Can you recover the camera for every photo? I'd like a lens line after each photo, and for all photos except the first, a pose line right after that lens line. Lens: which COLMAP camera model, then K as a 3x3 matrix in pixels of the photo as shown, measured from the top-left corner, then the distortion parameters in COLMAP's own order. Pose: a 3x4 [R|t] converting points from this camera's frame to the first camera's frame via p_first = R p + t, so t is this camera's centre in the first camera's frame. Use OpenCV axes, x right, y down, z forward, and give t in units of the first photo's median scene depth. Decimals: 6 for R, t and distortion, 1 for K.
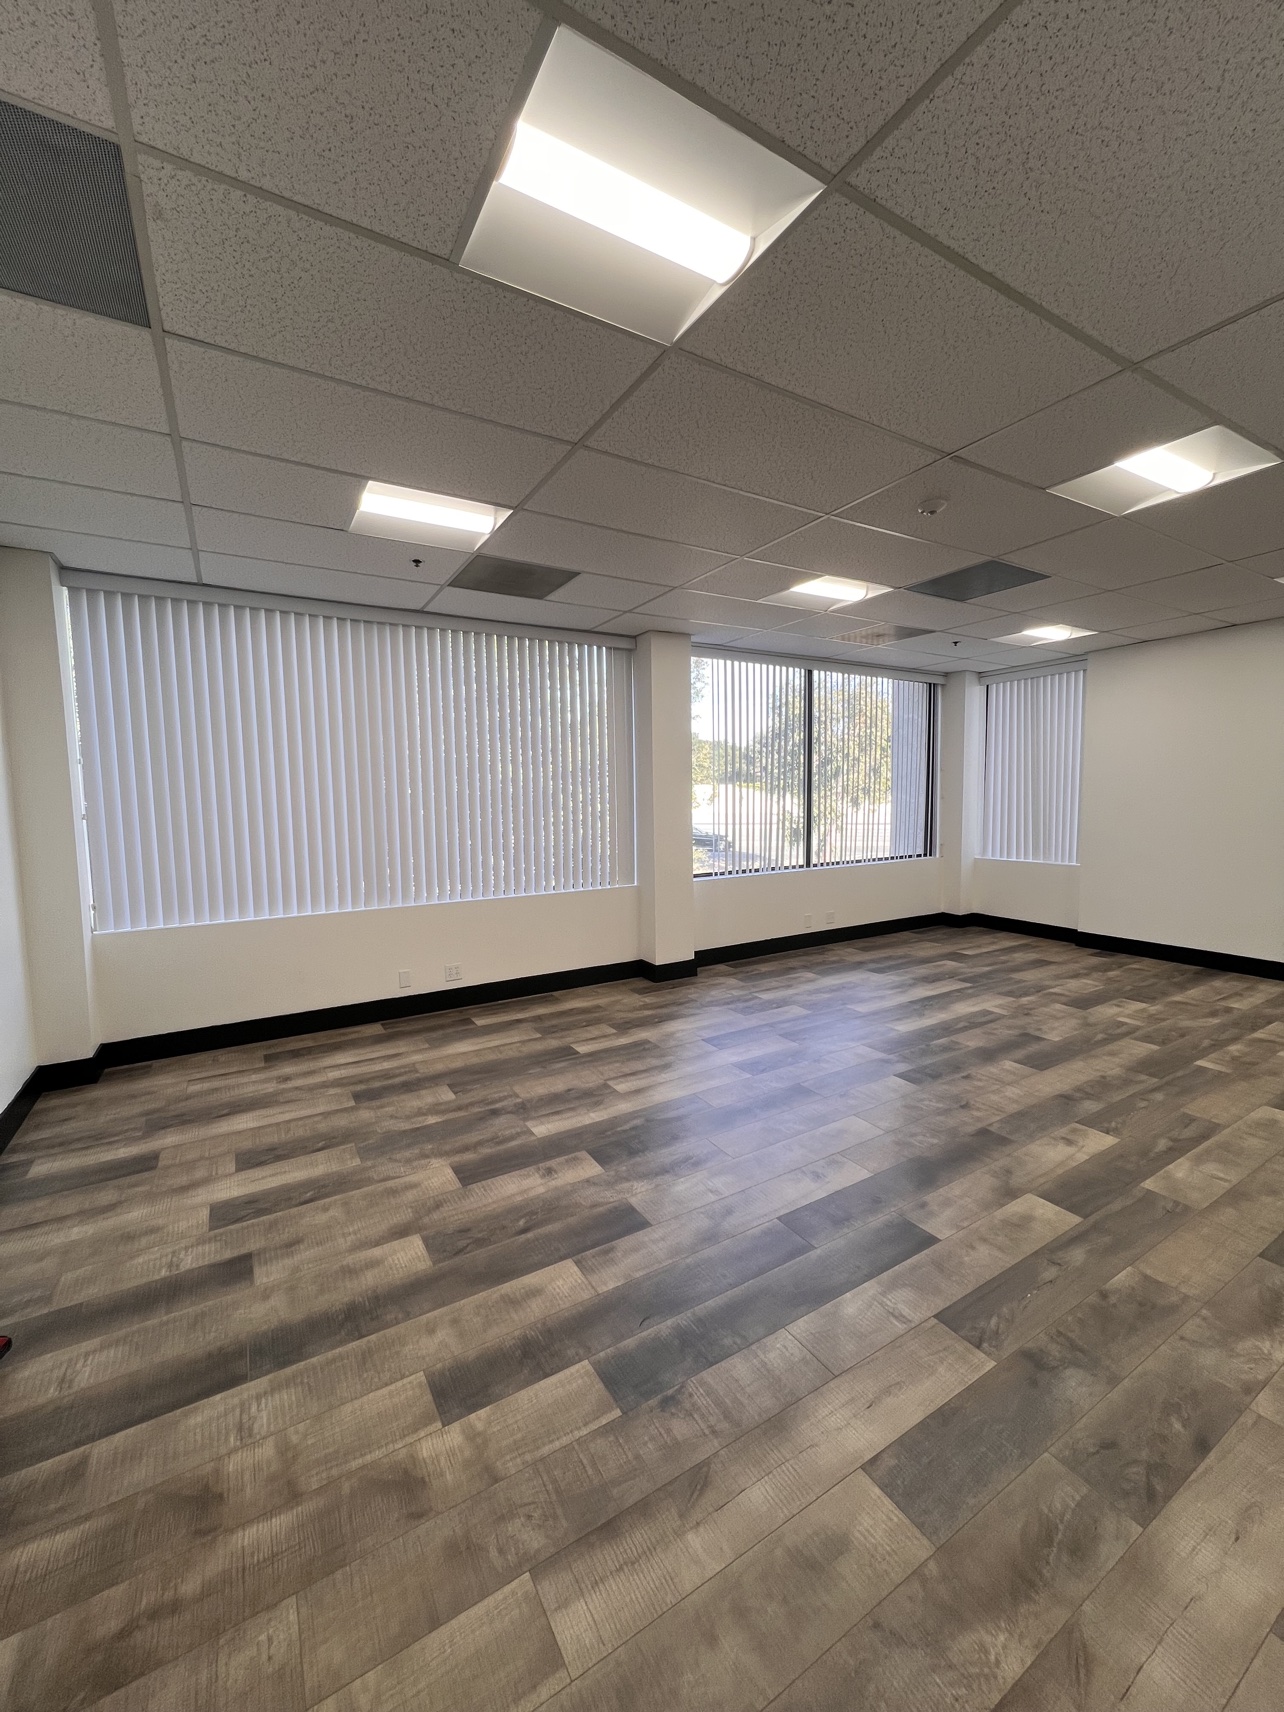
lens RADIAL K [[683.7, 0, 641.1], [0, 683.7, 849.9], [0, 0, 1]] dist [0.001370, -0.000372]
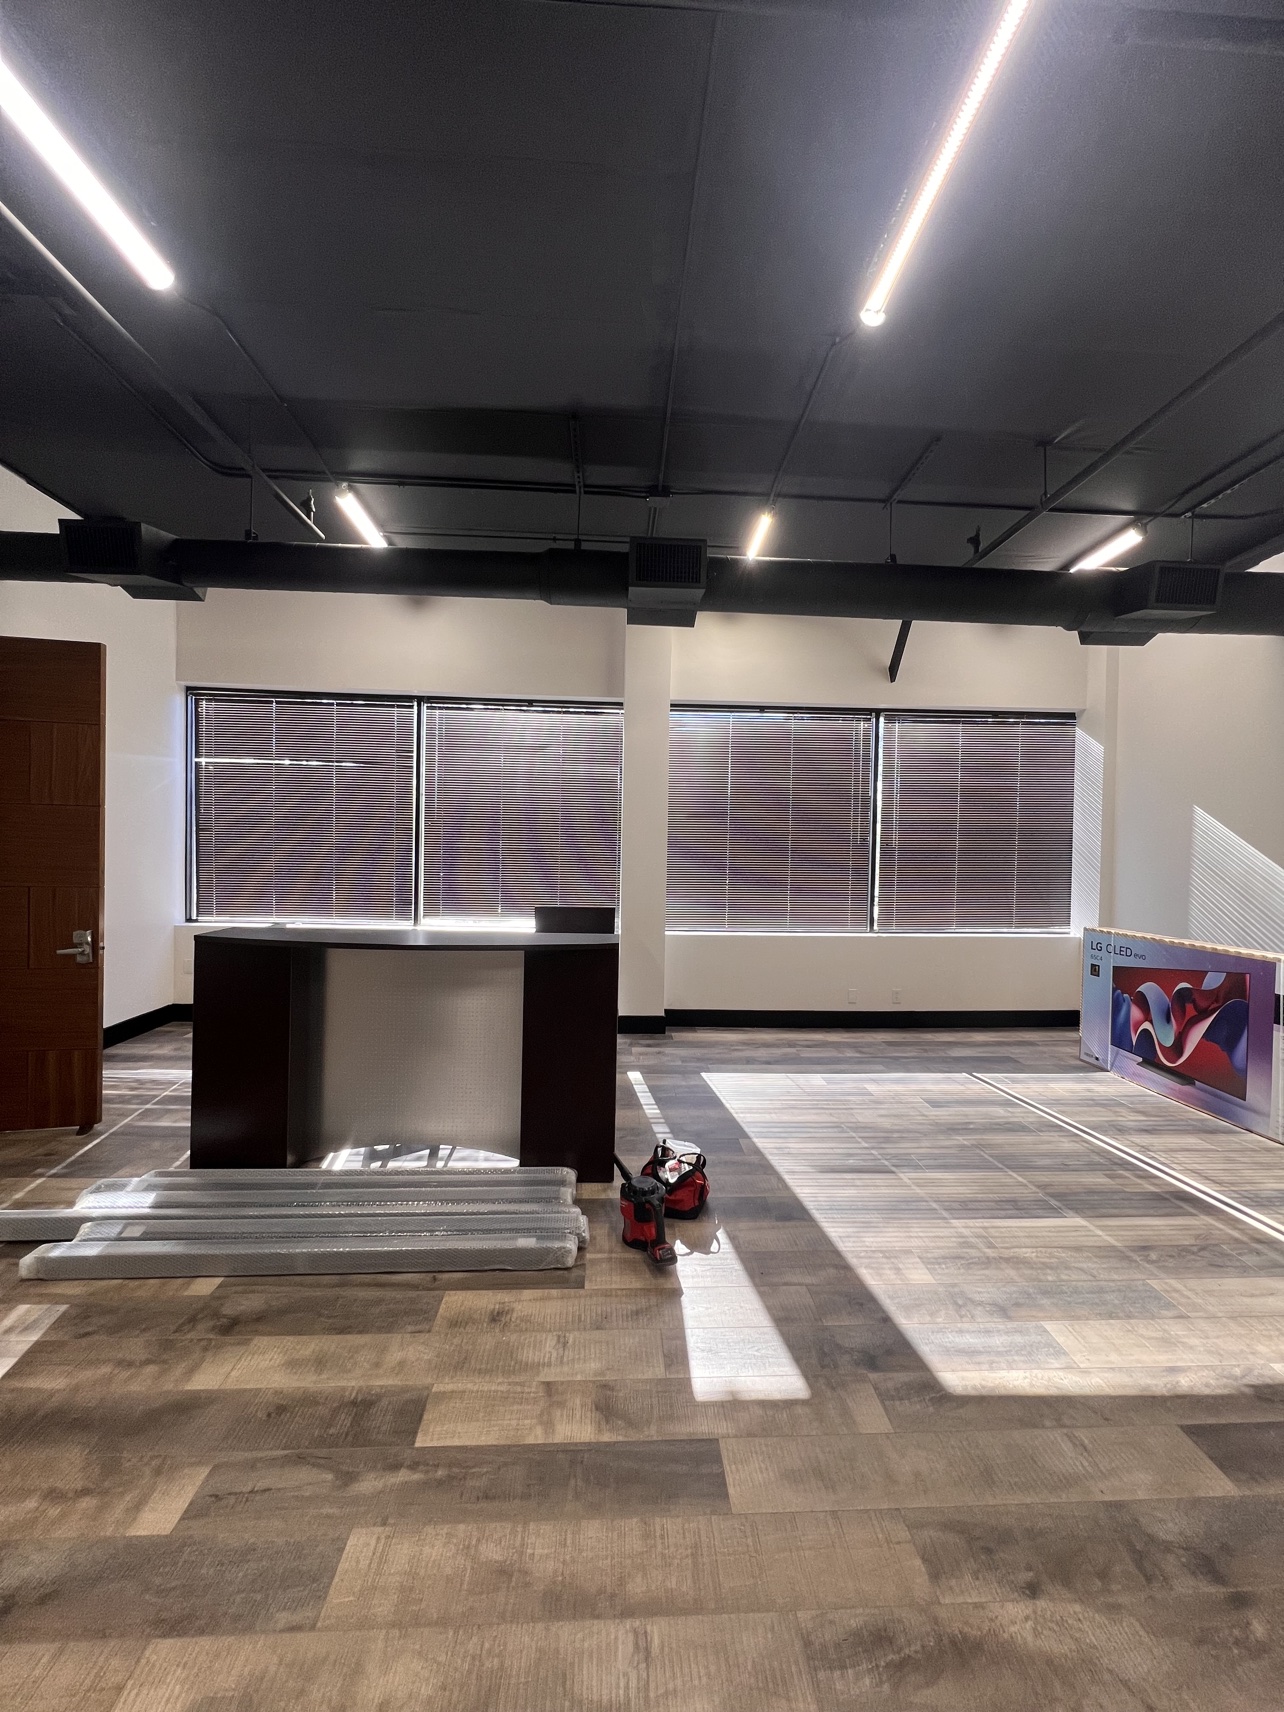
lens RADIAL K [[683.7, 0, 646.1], [0, 683.7, 857.8], [0, 0, 1]] dist [0.001370, -0.000372]
pose [[-0.884883, -0.008002, 0.465745, 0.370020], [0.031833, 0.996476, 0.077603, -0.127029], [-0.464725, 0.083495, -0.881510, 1.450828]]
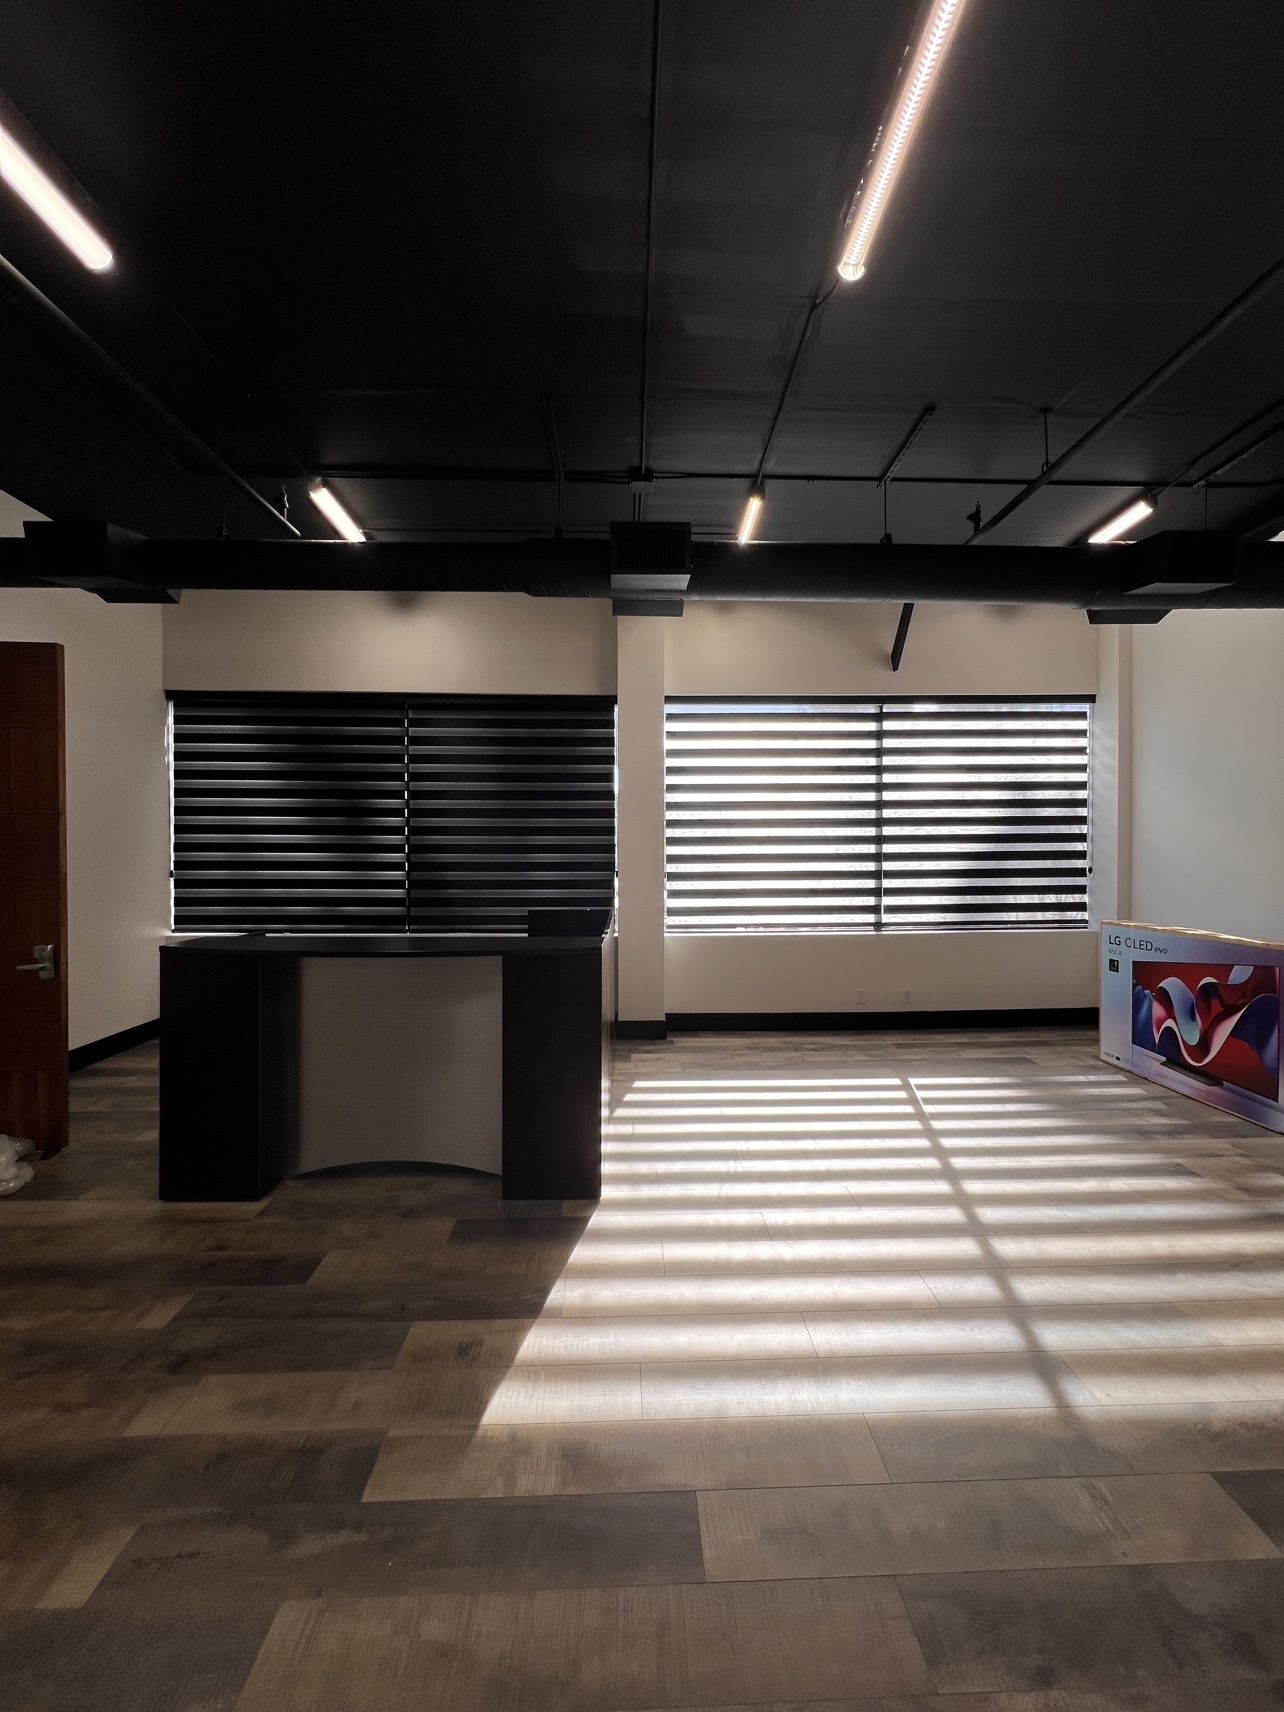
lens RADIAL K [[683.7, 0, 647.3], [0, 683.7, 858.2], [0, 0, 1]] dist [0.001370, -0.000372]
pose [[-0.875245, 0.011520, 0.483542, 0.369477], [0.053918, 0.995809, 0.073871, -0.126615], [-0.480664, 0.090726, -0.872199, 1.448538]]
